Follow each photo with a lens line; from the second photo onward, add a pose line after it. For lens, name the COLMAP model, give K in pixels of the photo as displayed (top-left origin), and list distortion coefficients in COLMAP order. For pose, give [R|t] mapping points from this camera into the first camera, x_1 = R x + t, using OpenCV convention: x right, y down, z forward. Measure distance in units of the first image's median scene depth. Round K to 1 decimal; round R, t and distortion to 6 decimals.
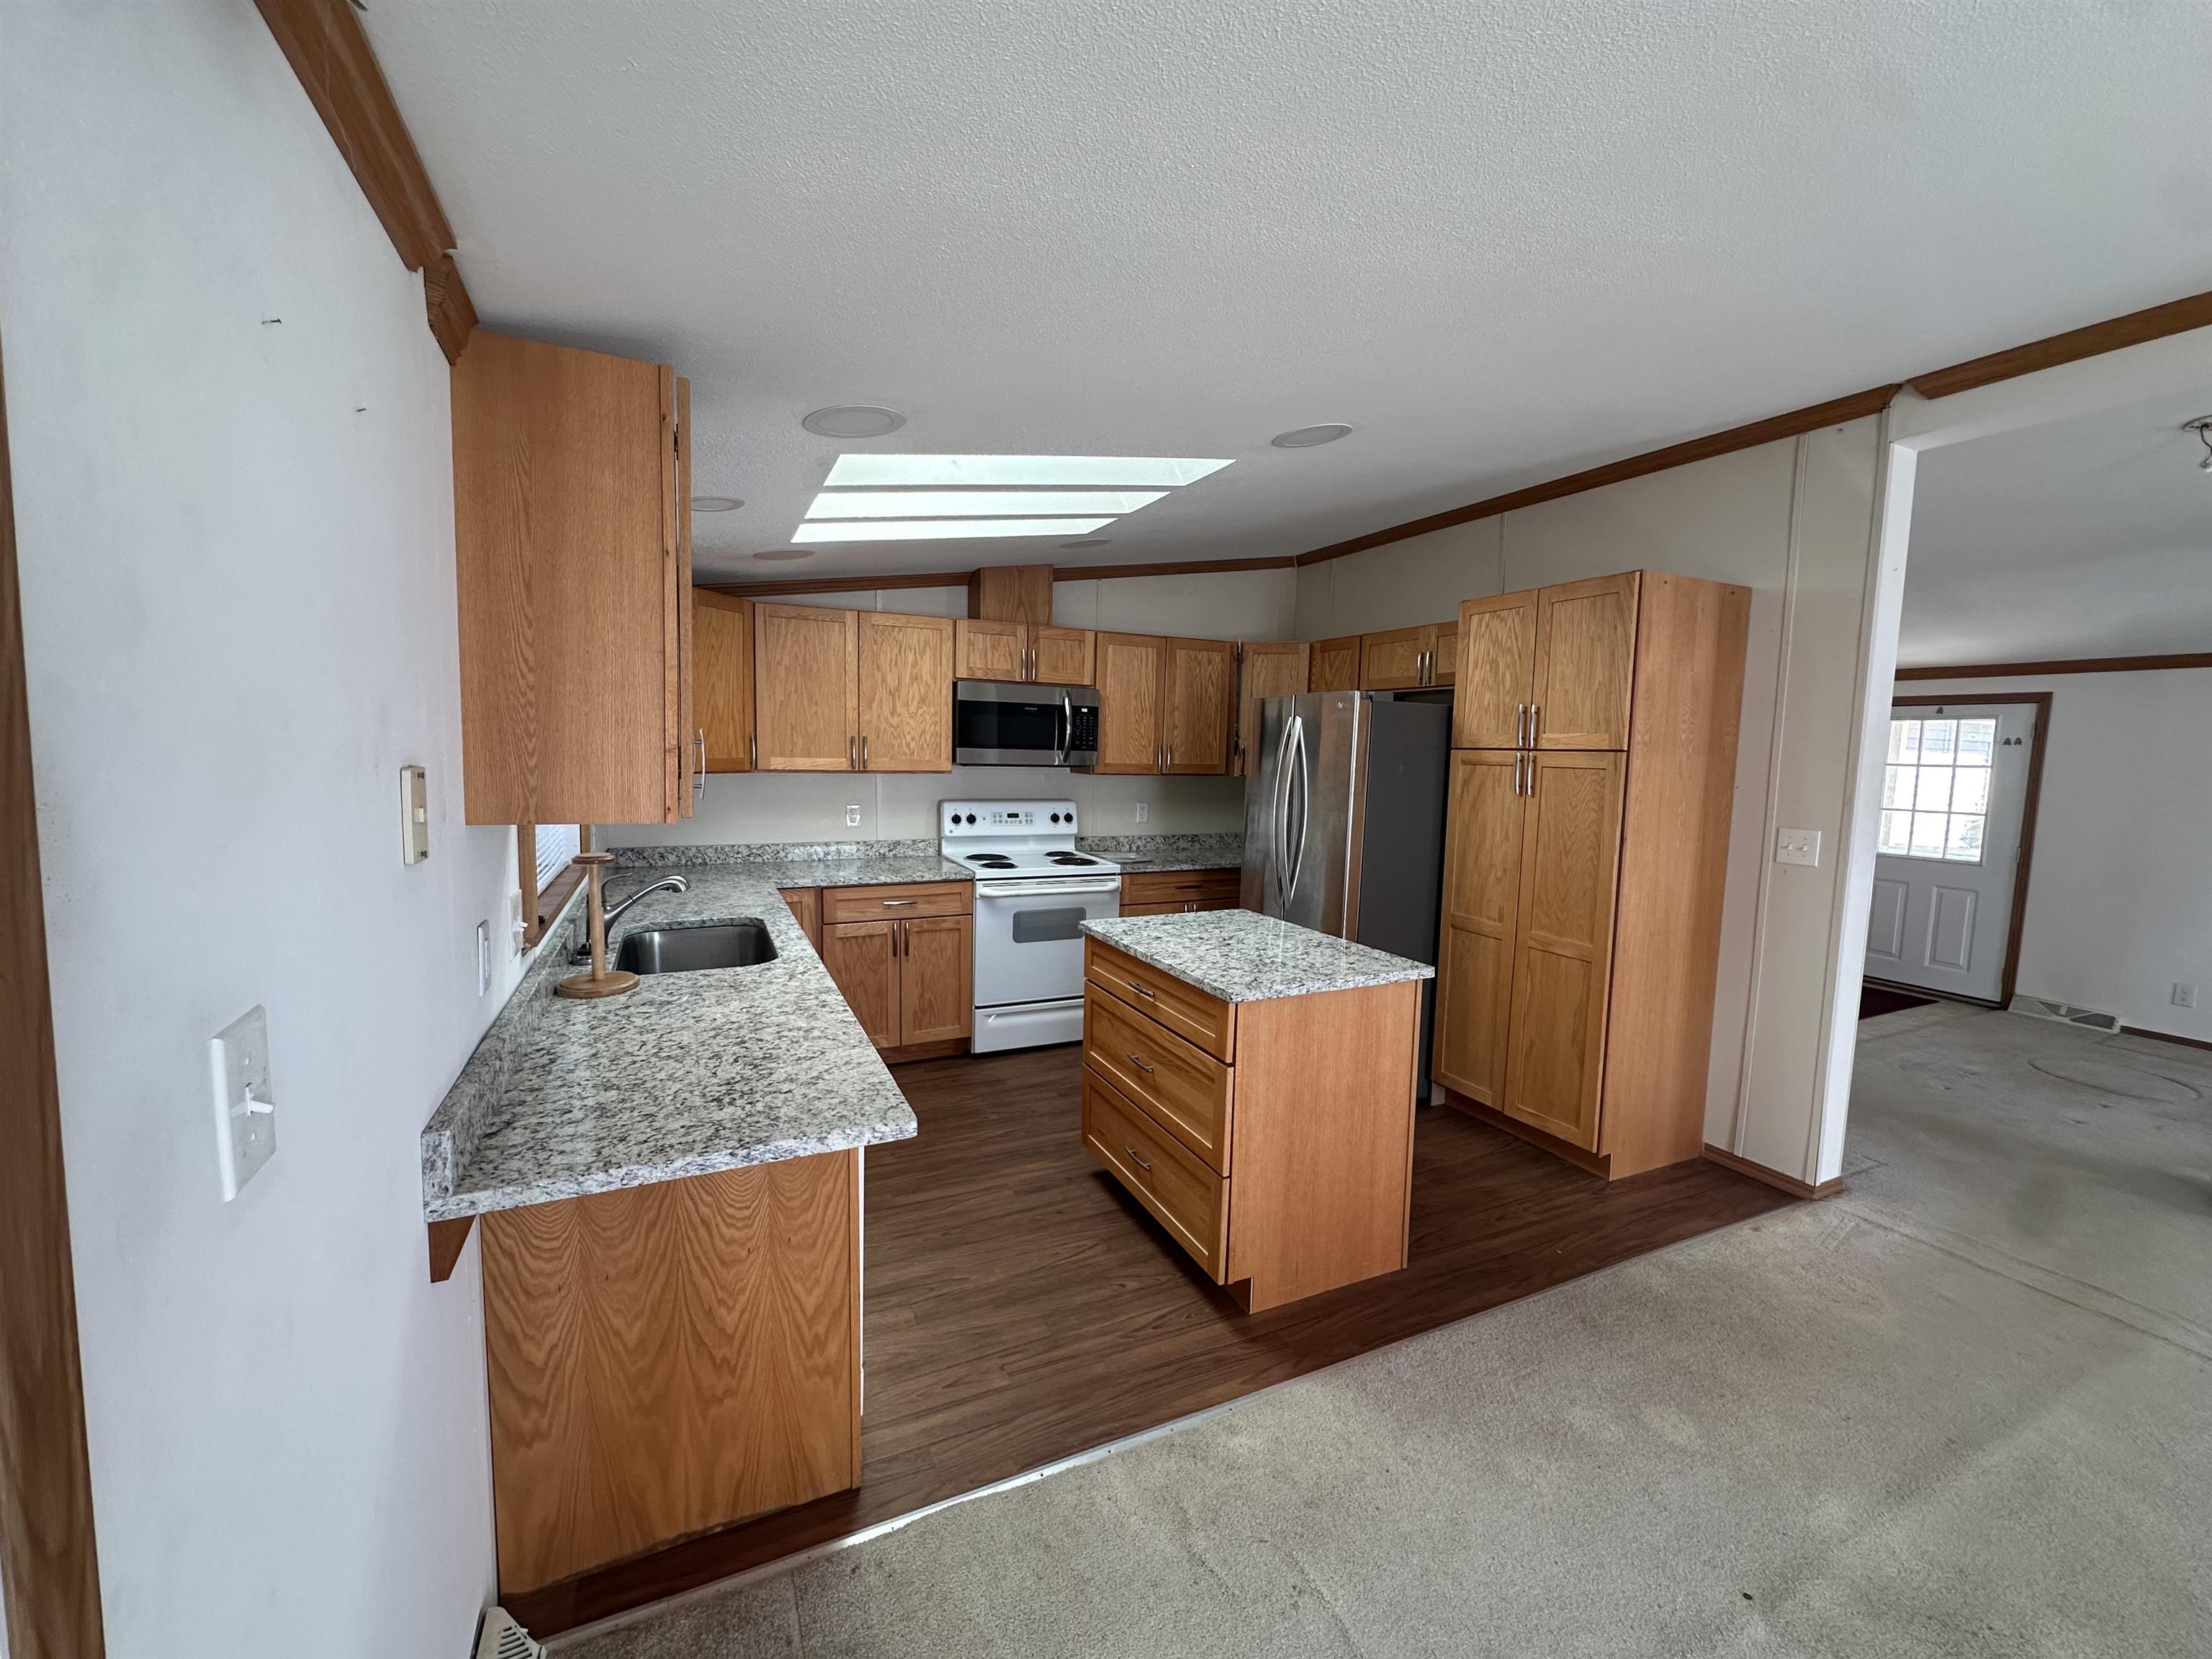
lens RADIAL K [[882.3, 0, 1103.2], [0, 882.3, 828.4], [0, 0, 1]] dist [-0.002244, -0.000520]
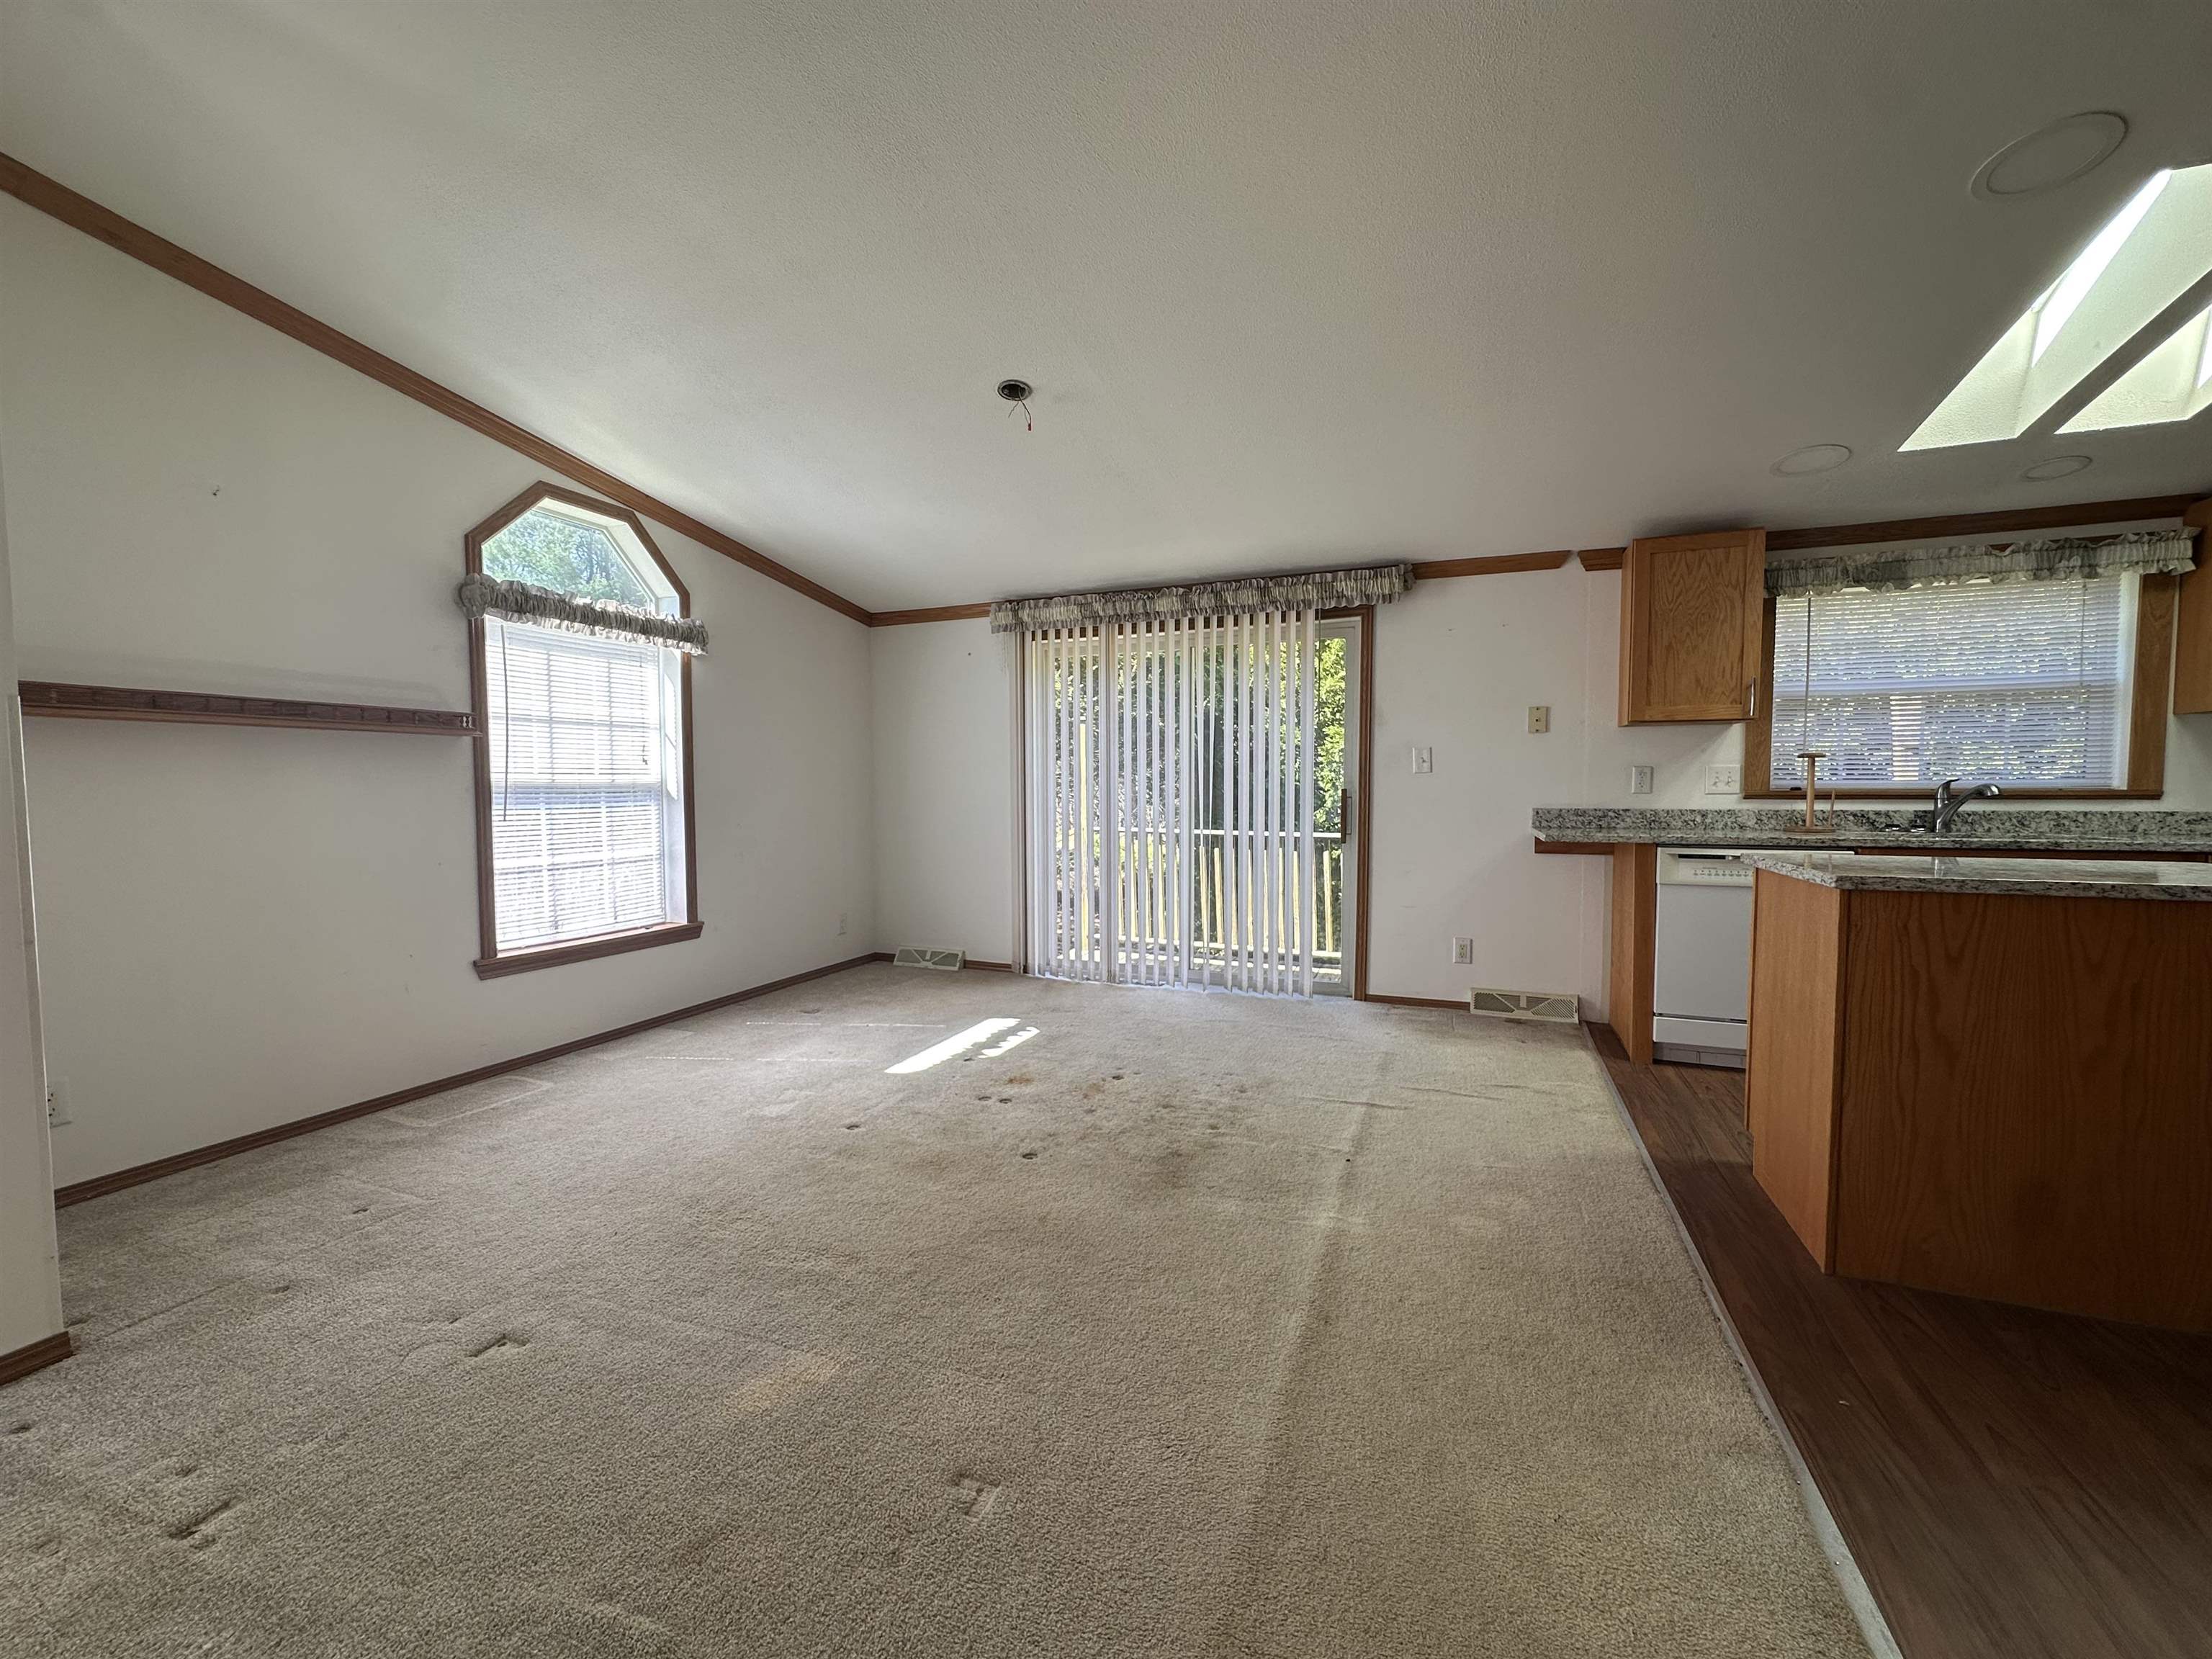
lens RADIAL K [[882.3, 0, 1103.2], [0, 882.3, 828.4], [0, 0, 1]] dist [-0.002244, -0.000520]
pose [[-0.735094, 0.014752, -0.677805, 1.116204], [-0.073578, 0.992122, 0.101390, 0.070355], [0.673961, 0.124402, -0.728218, 0.919339]]
